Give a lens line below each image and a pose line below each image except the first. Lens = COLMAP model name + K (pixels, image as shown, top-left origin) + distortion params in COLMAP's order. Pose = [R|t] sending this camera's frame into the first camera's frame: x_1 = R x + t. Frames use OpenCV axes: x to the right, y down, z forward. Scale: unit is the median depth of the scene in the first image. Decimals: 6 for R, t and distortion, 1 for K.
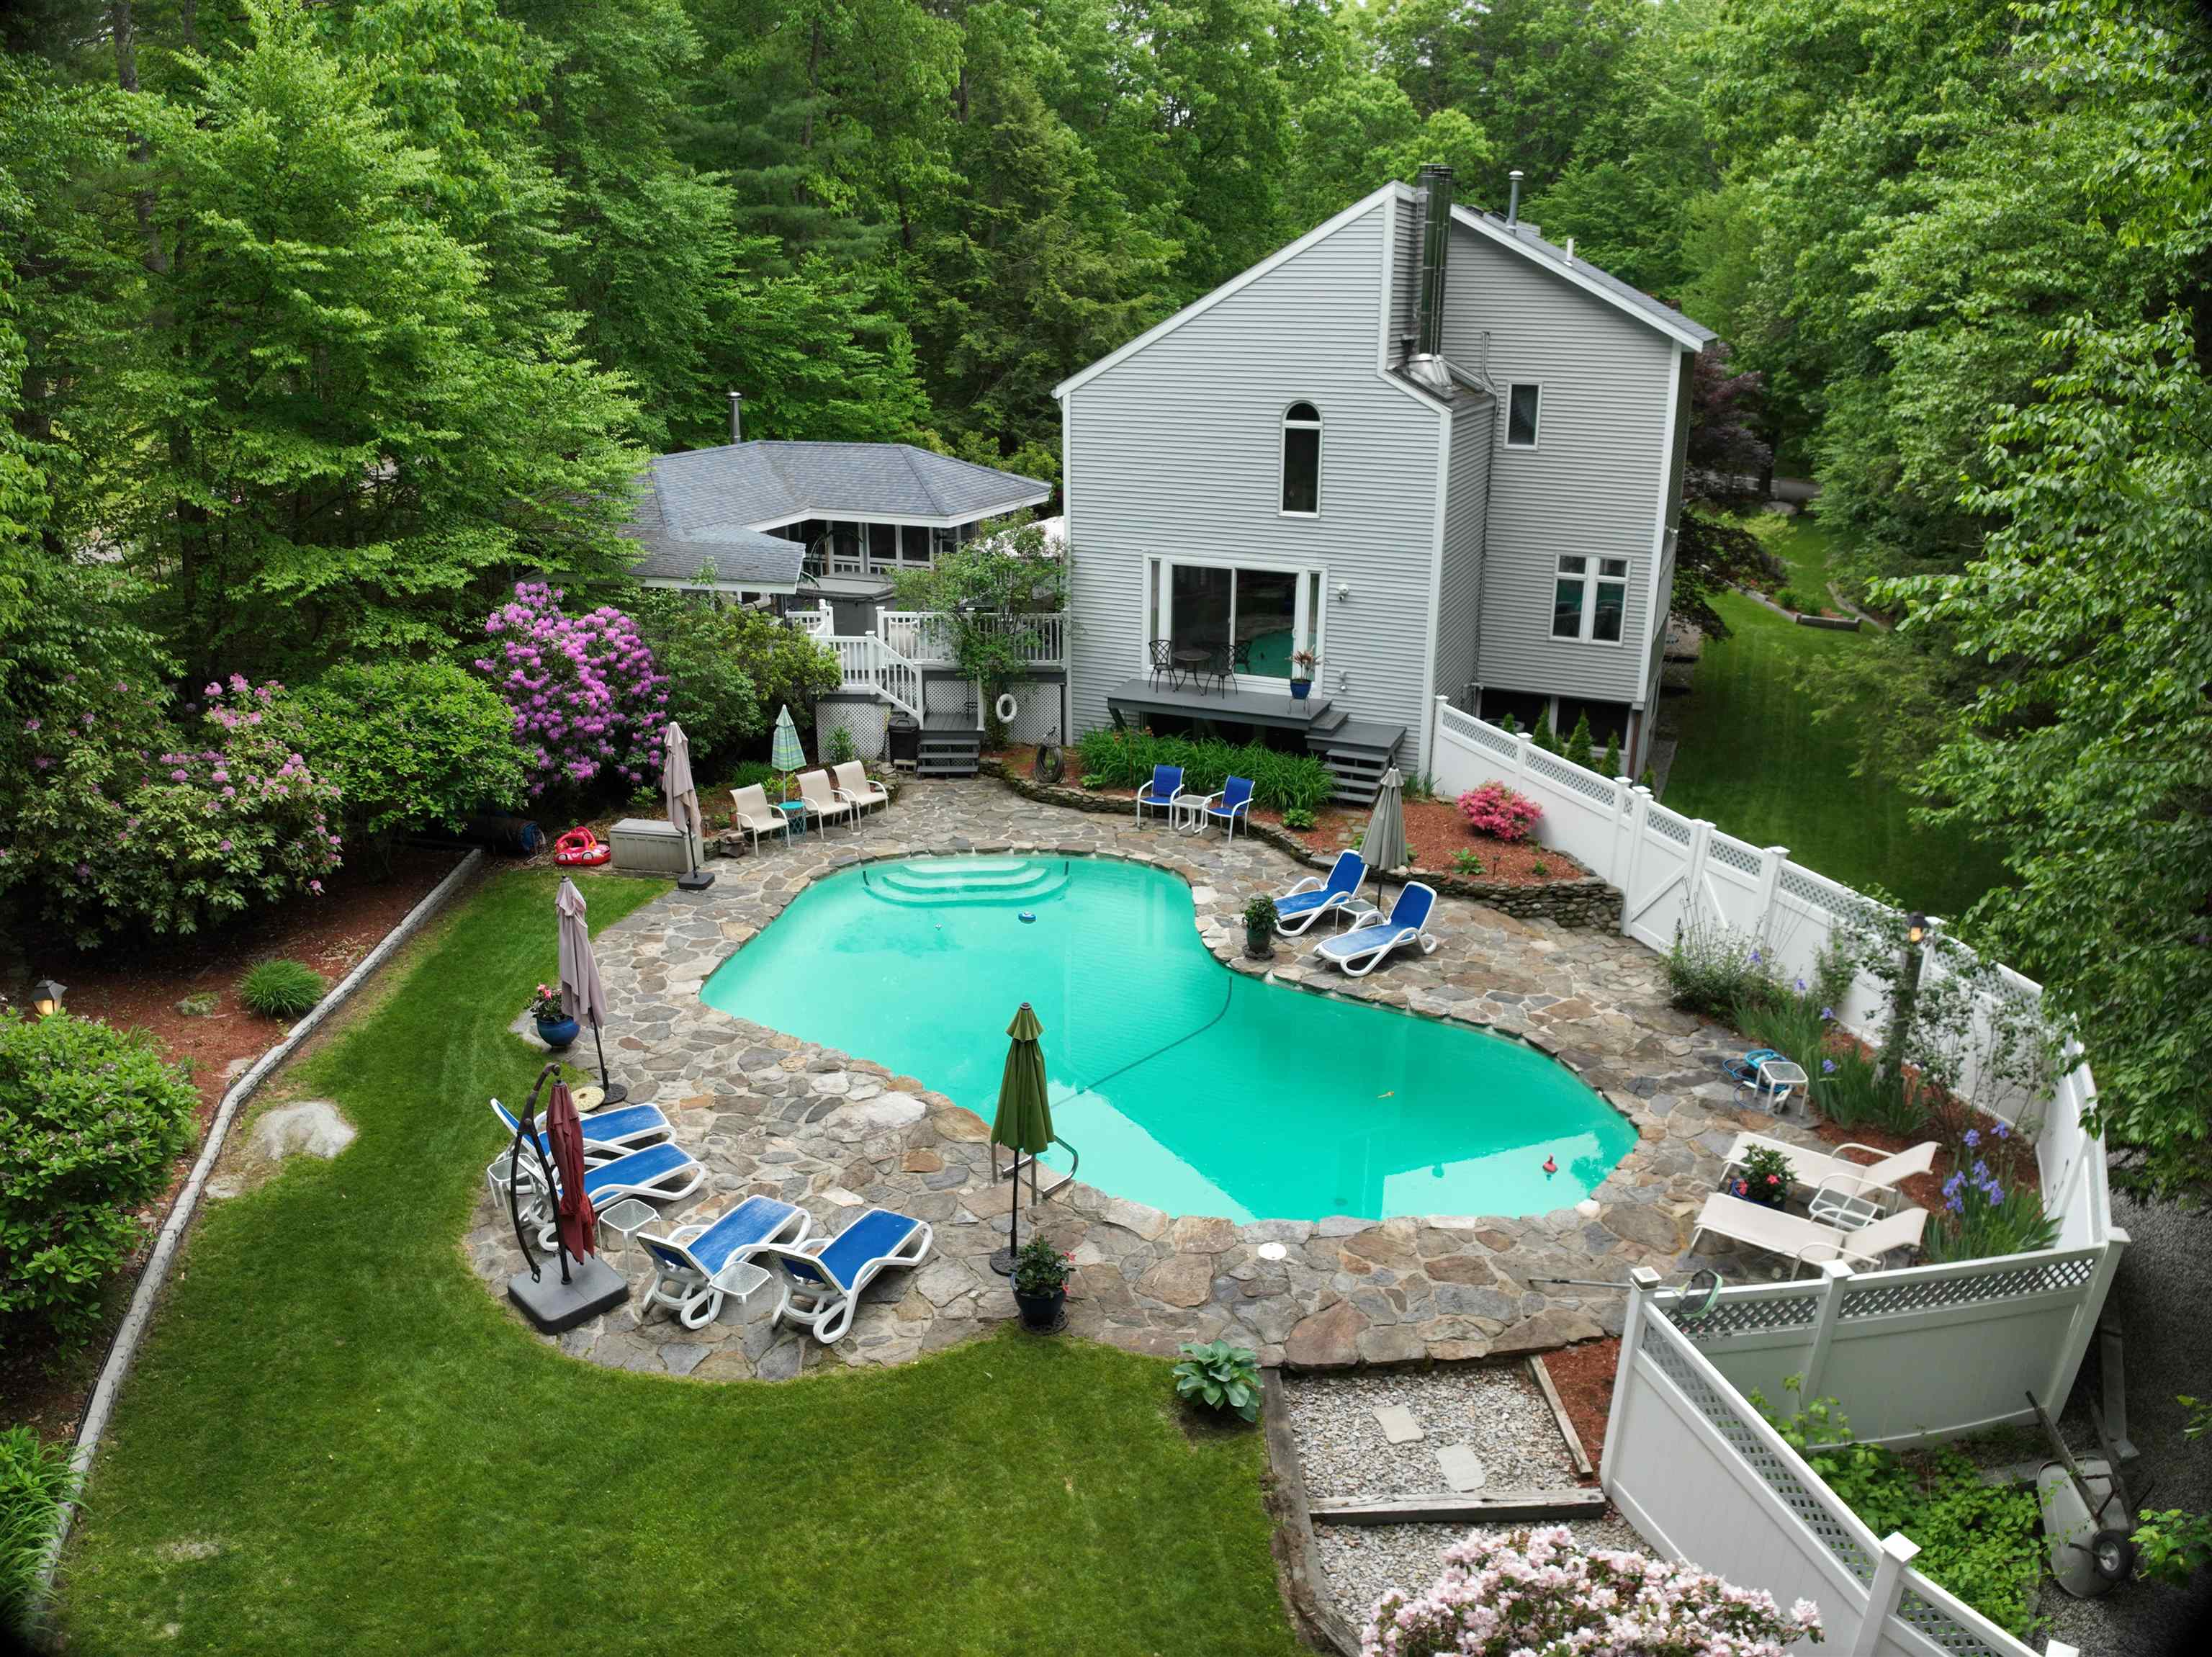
lens RADIAL K [[1562.0, 0, 1091.1], [0, 1562.0, 831.3], [0, 0, 1]] dist [-0.114734, -0.004982]
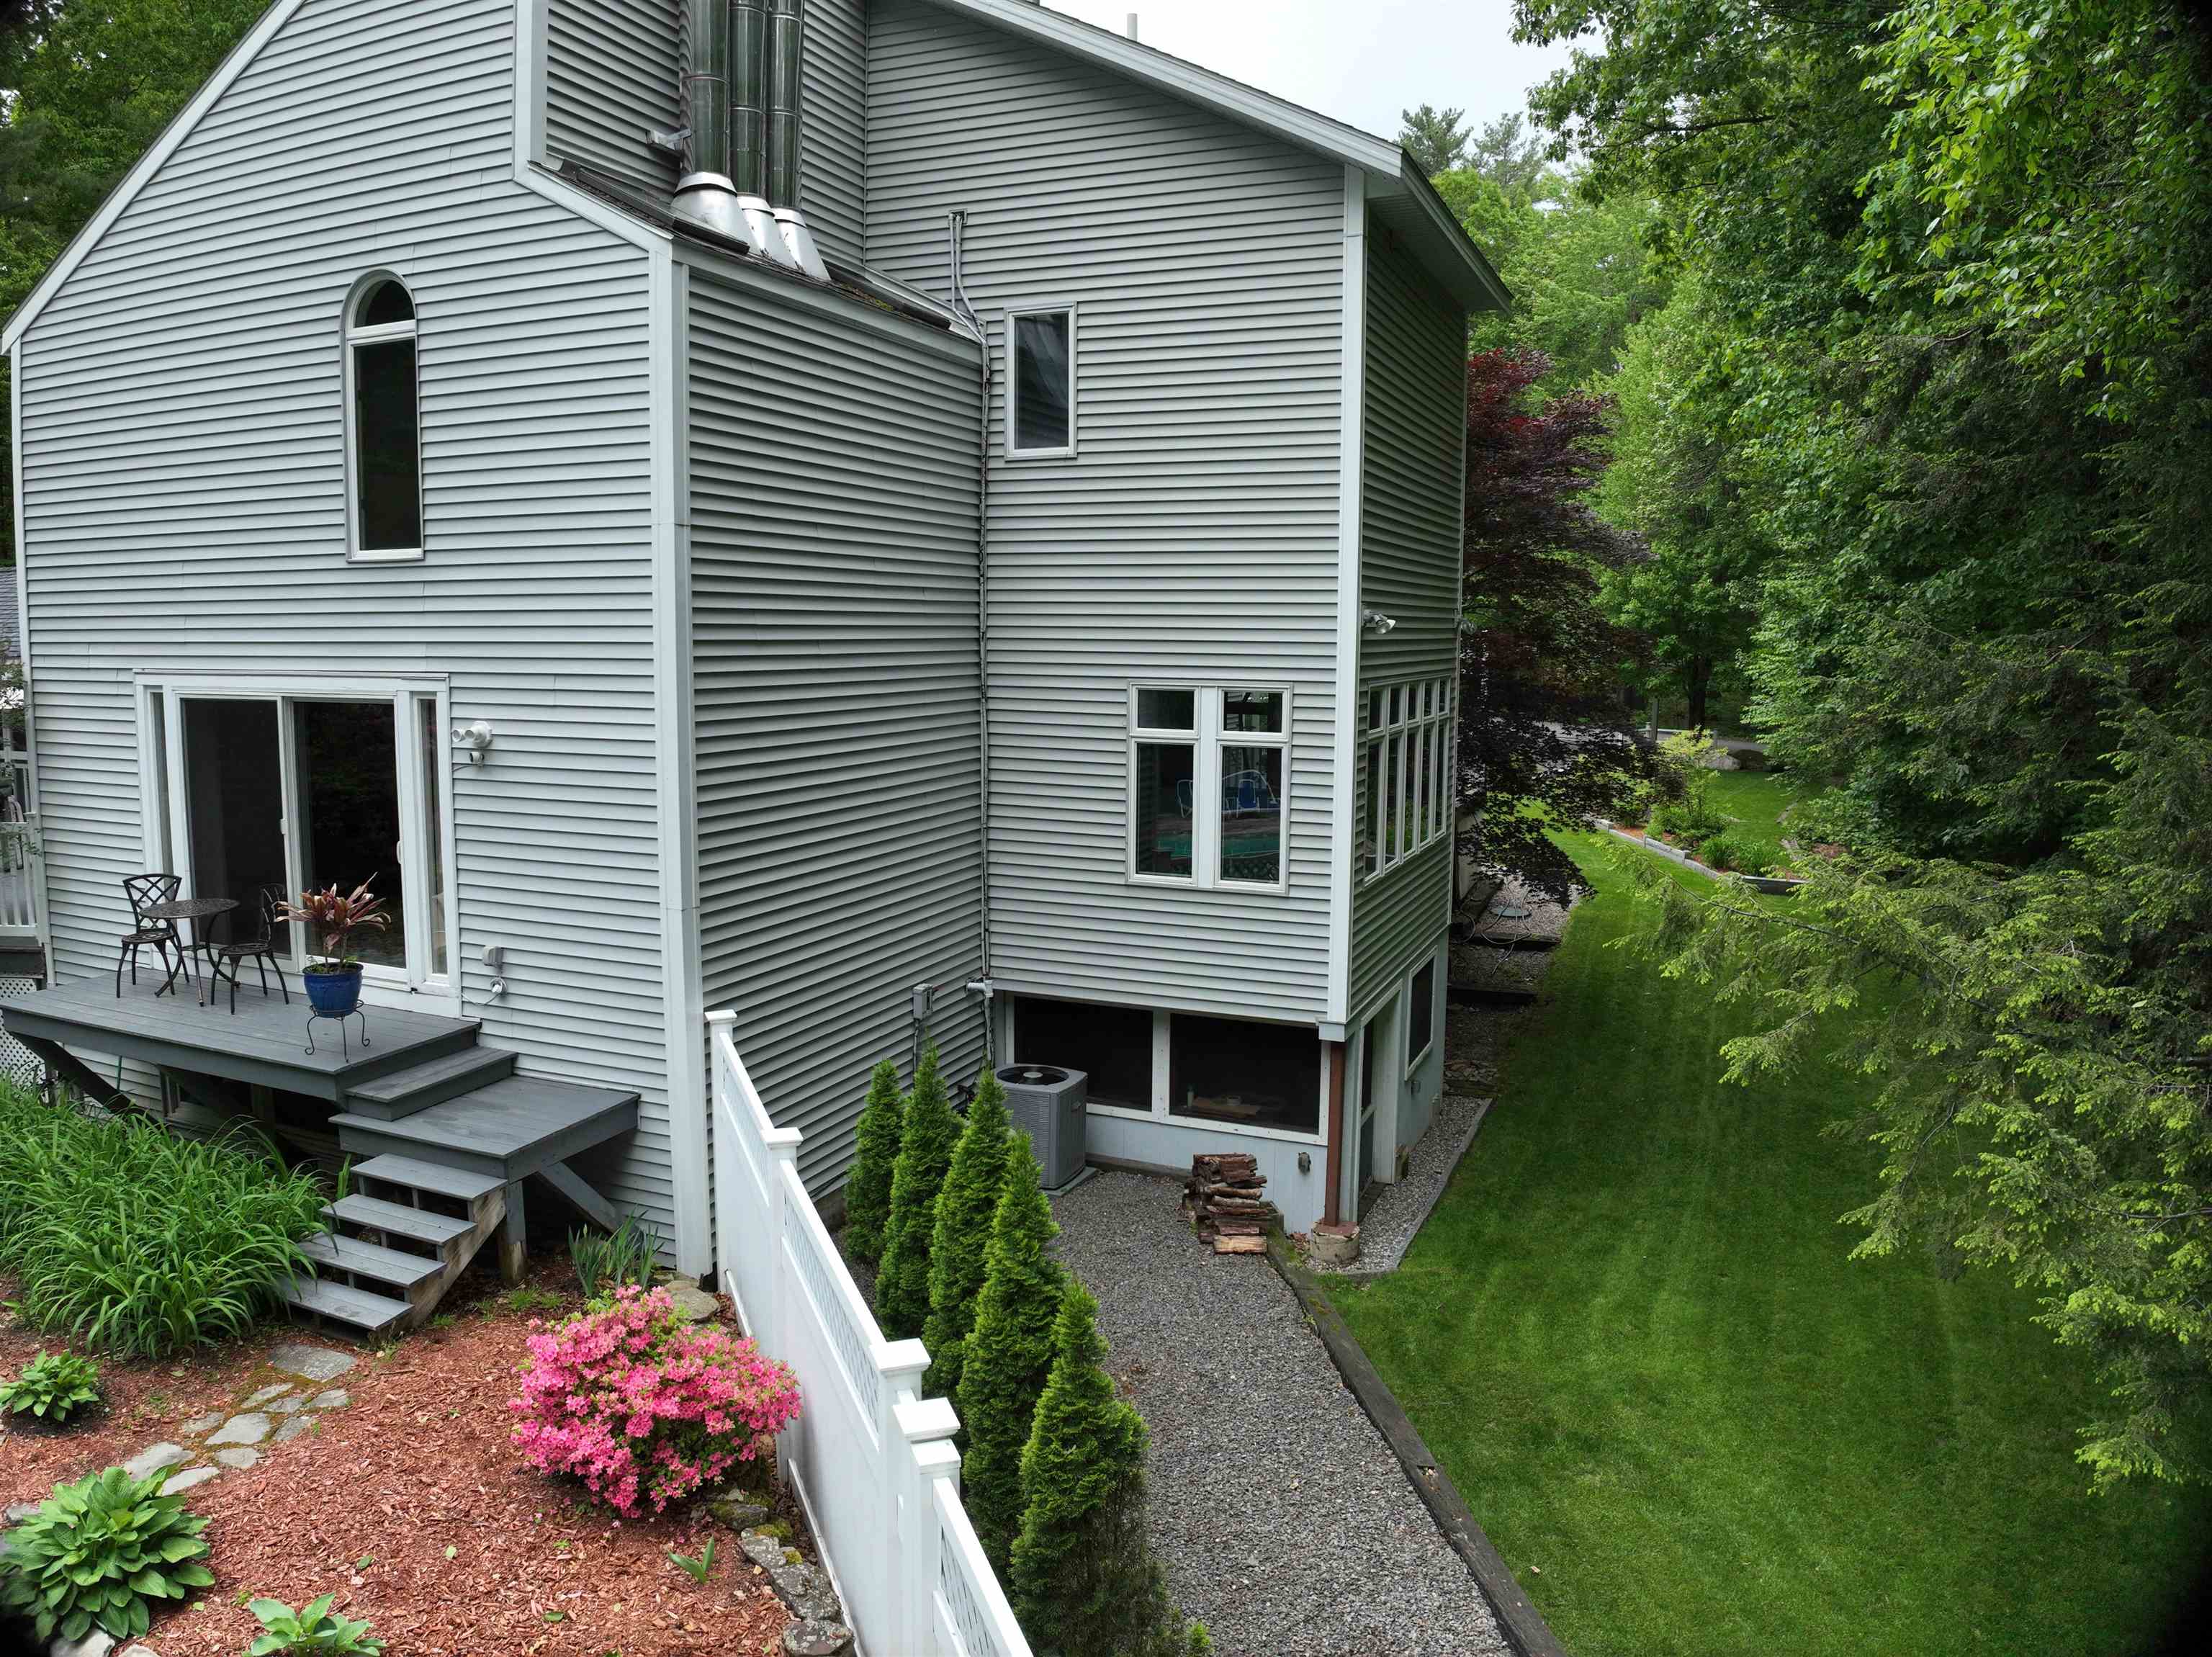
lens RADIAL K [[1542.2, 0, 1106.0], [0, 1542.2, 828.5], [0, 0, 1]] dist [-0.128534, -0.000042]
pose [[0.999843, 0.001095, 0.017664, 0.341047], [0.002602, 0.978146, -0.207904, -0.058048], [-0.017505, 0.207918, 0.977990, 0.687423]]
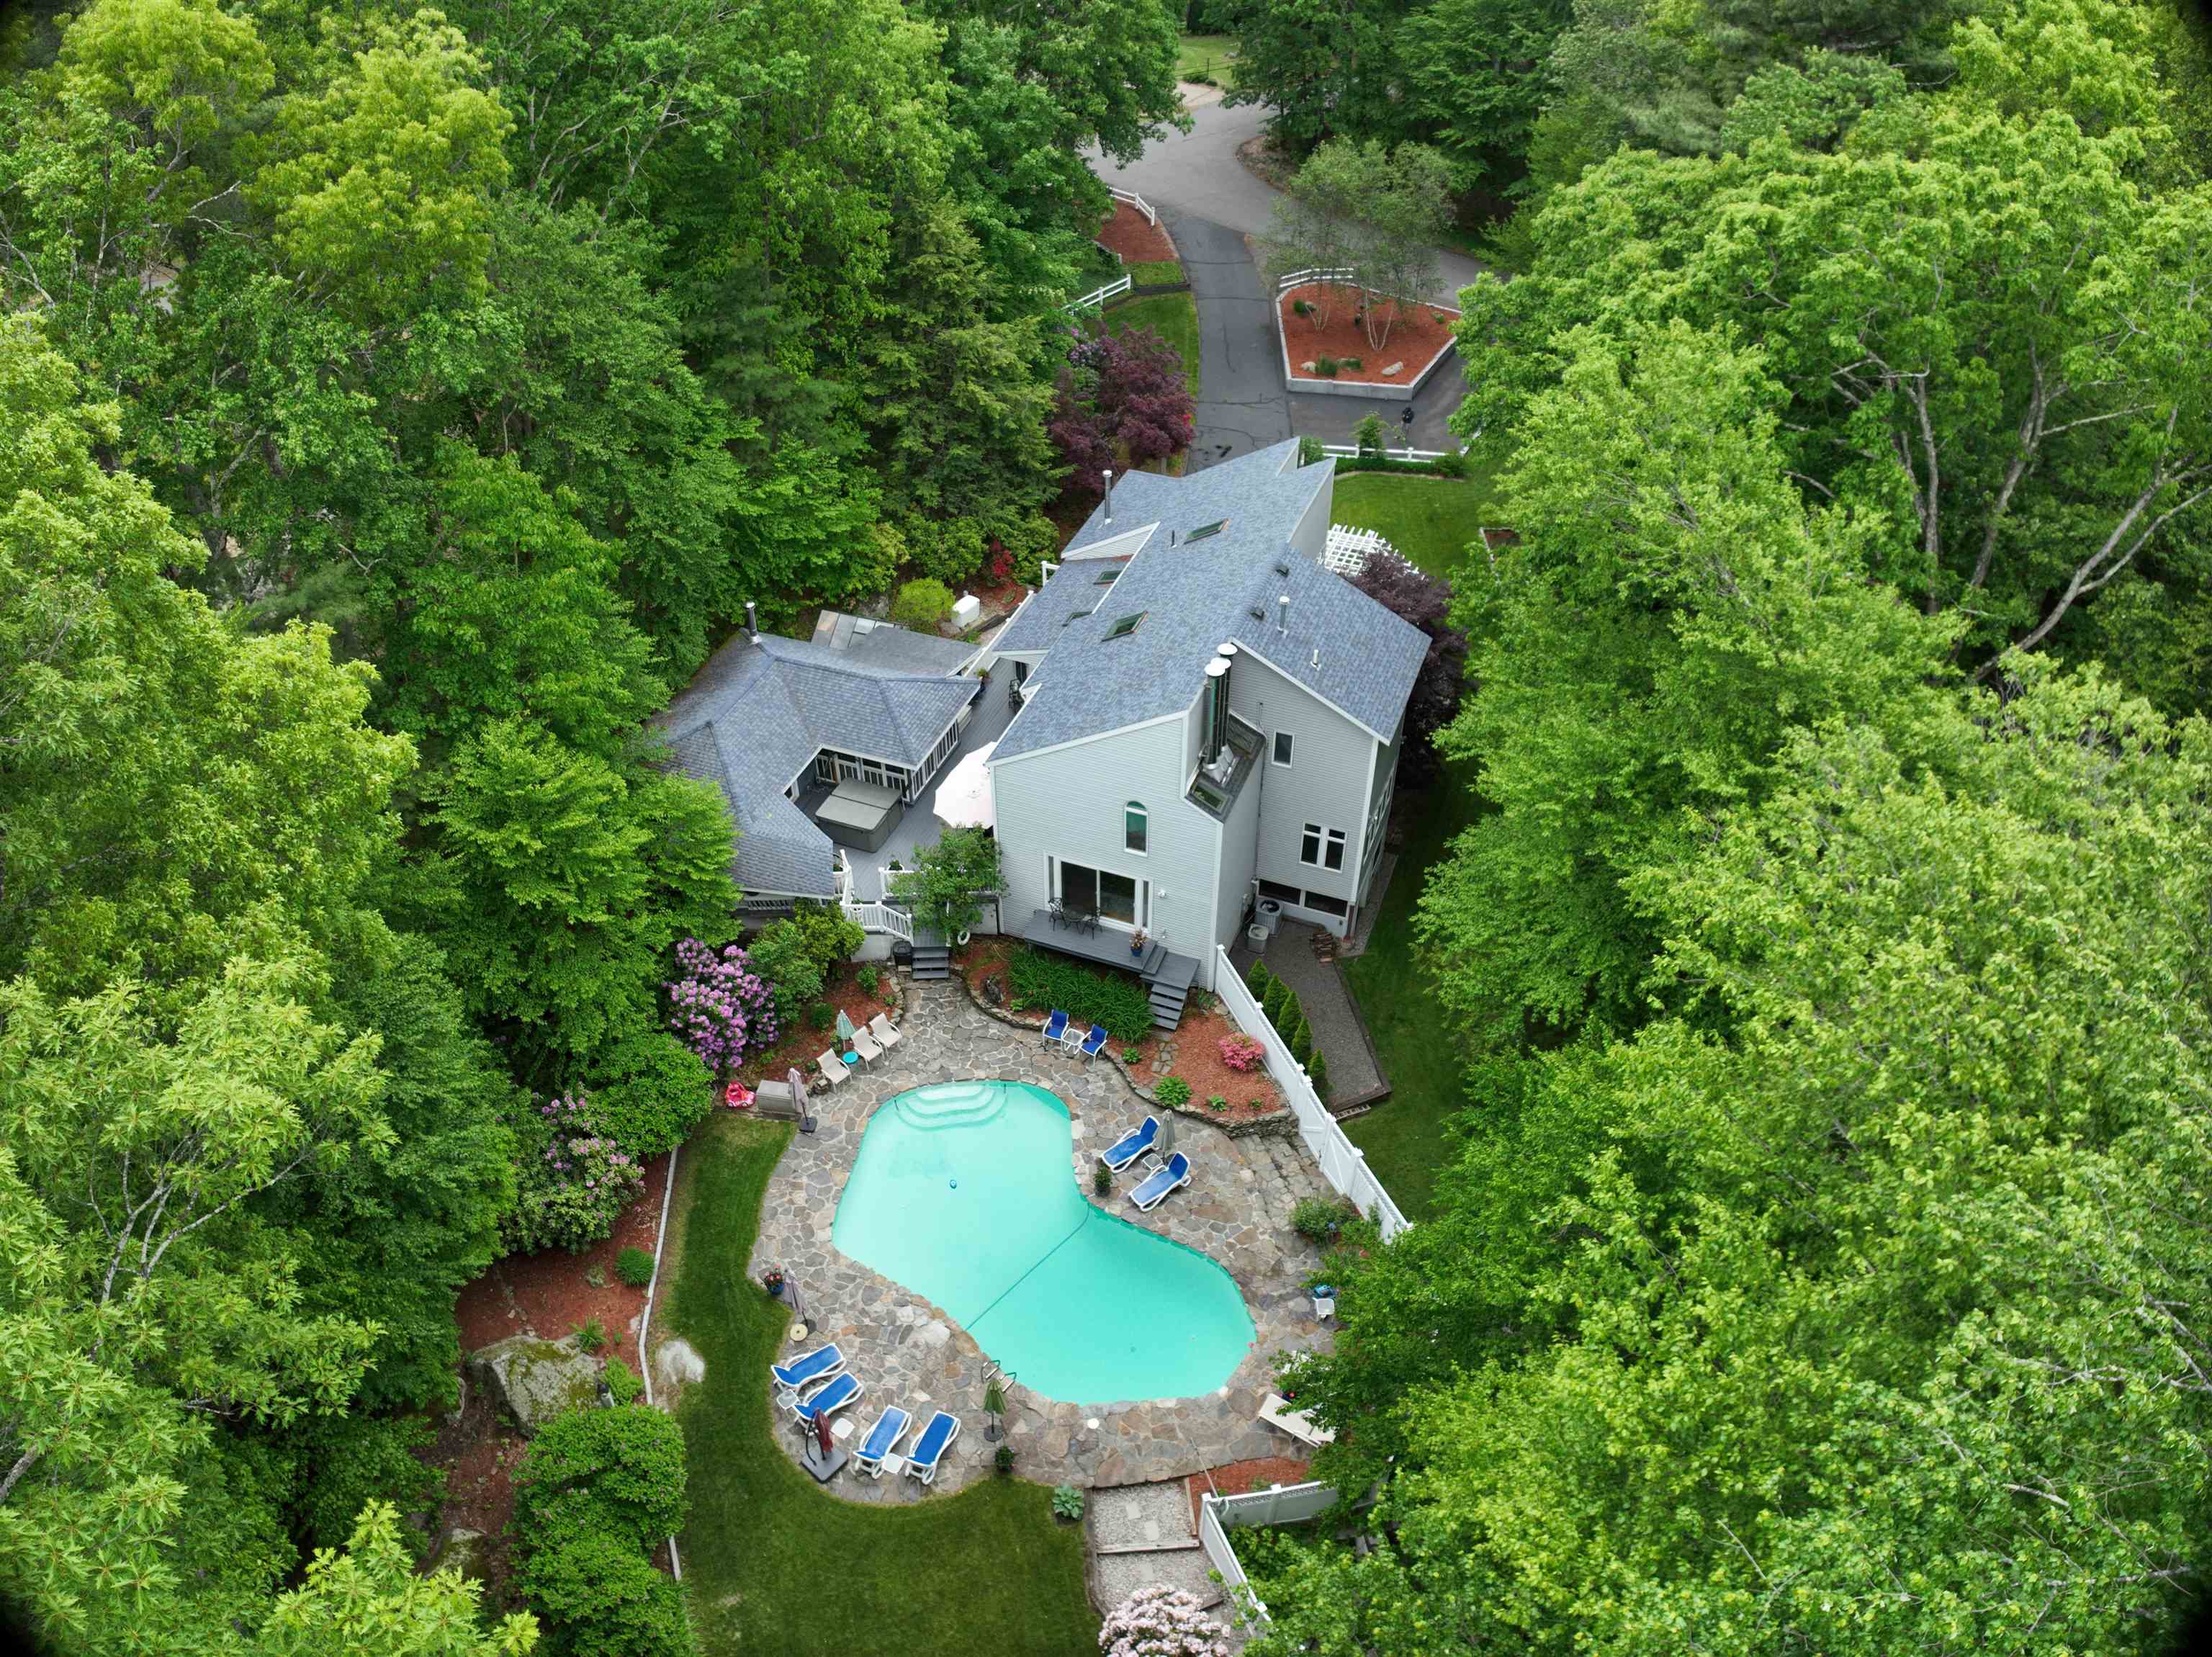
lens RADIAL K [[1542.2, 0, 1106.0], [0, 1542.2, 828.5], [0, 0, 1]] dist [-0.128534, -0.000042]
pose [[0.998707, -0.036734, 0.035152, 0.049881], [0.020954, 0.927309, 0.373710, -0.918079], [-0.046324, -0.372490, 0.926879, -0.558085]]
